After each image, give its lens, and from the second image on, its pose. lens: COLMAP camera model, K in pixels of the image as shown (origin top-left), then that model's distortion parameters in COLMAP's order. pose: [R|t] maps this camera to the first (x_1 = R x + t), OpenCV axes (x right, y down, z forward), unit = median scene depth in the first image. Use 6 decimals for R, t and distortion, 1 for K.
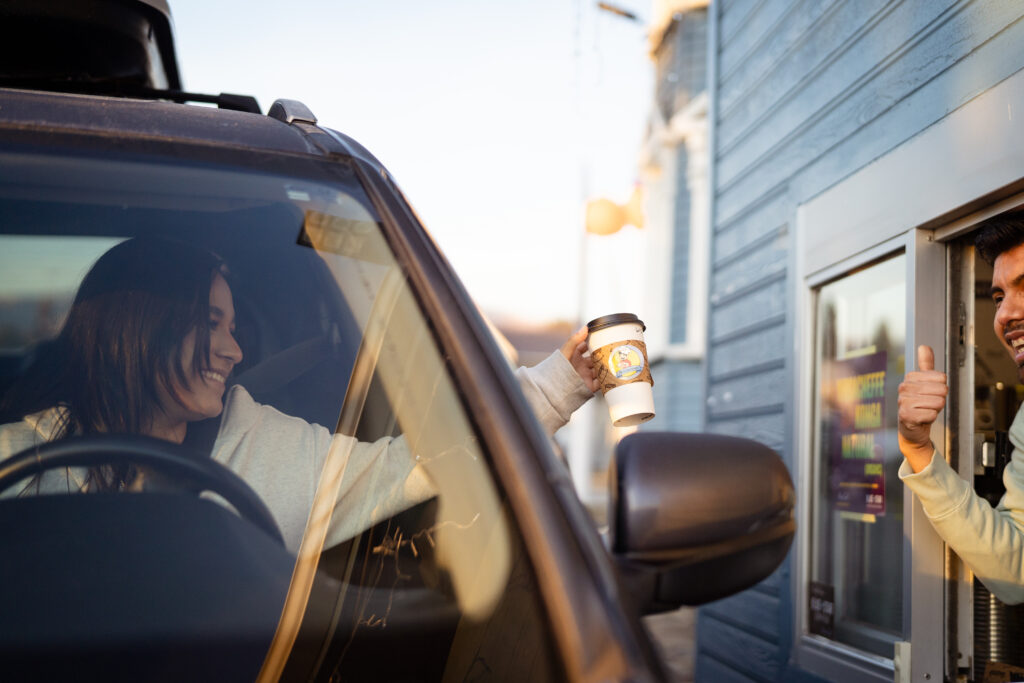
lens RADIAL K [[1468.4, 0, 520.2], [0, 1468.4, 349.0], [0, 0, 1]] dist [-0.003028, 0.099340]
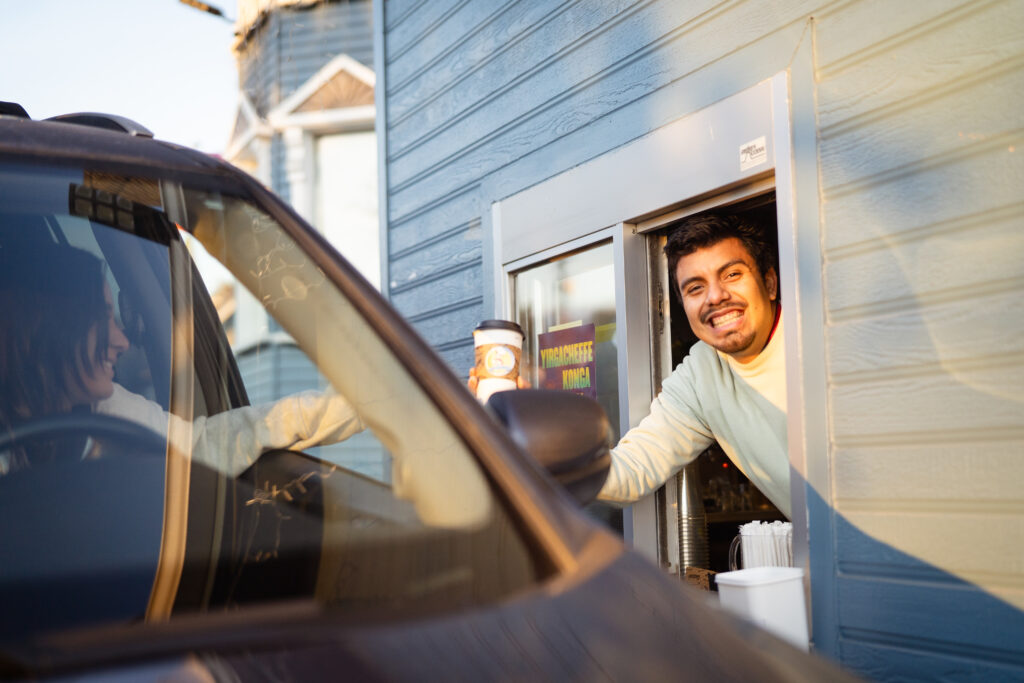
lens RADIAL K [[1488.9, 0, 489.3], [0, 1488.9, 344.6], [0, 0, 1]] dist [-0.008567, 0.008099]
pose [[0.954629, -0.034331, 0.295814, -0.182972], [0.032808, 0.999411, 0.010112, 0.003122], [-0.295986, 0.000052, 0.955192, -0.138922]]
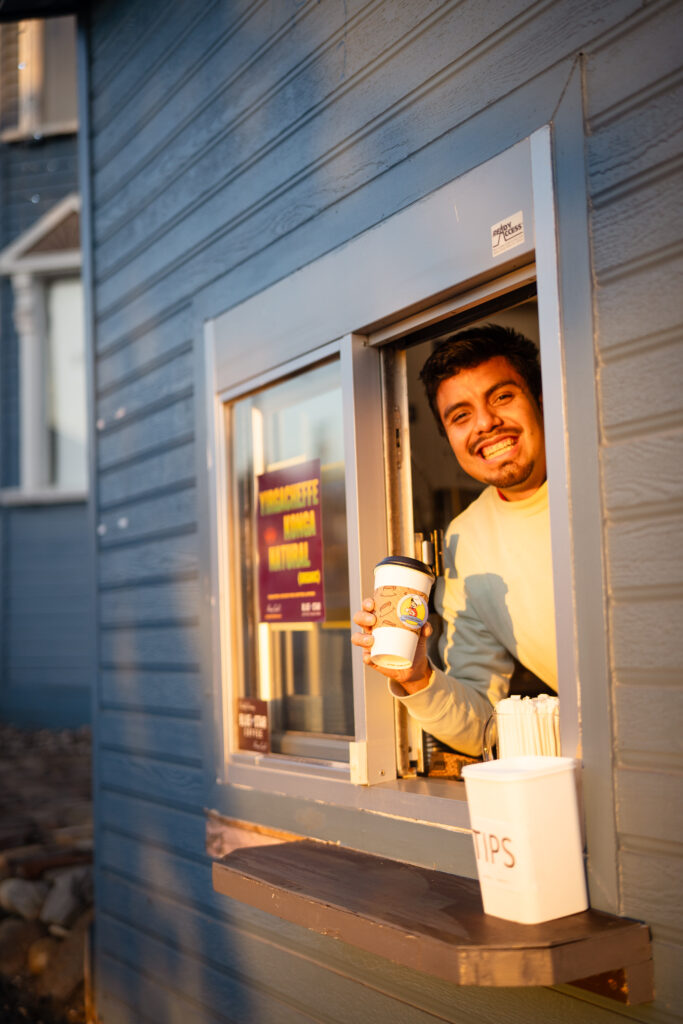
lens RADIAL K [[1468.4, 0, 341.5], [0, 1468.4, 512.0], [0, 0, 1]] dist [-0.003028, 0.099340]
pose [[0.935517, -0.038803, 0.351143, -0.084305], [0.037232, 0.999244, 0.011228, 0.025225], [-0.351313, 0.002570, 0.936254, 0.048516]]
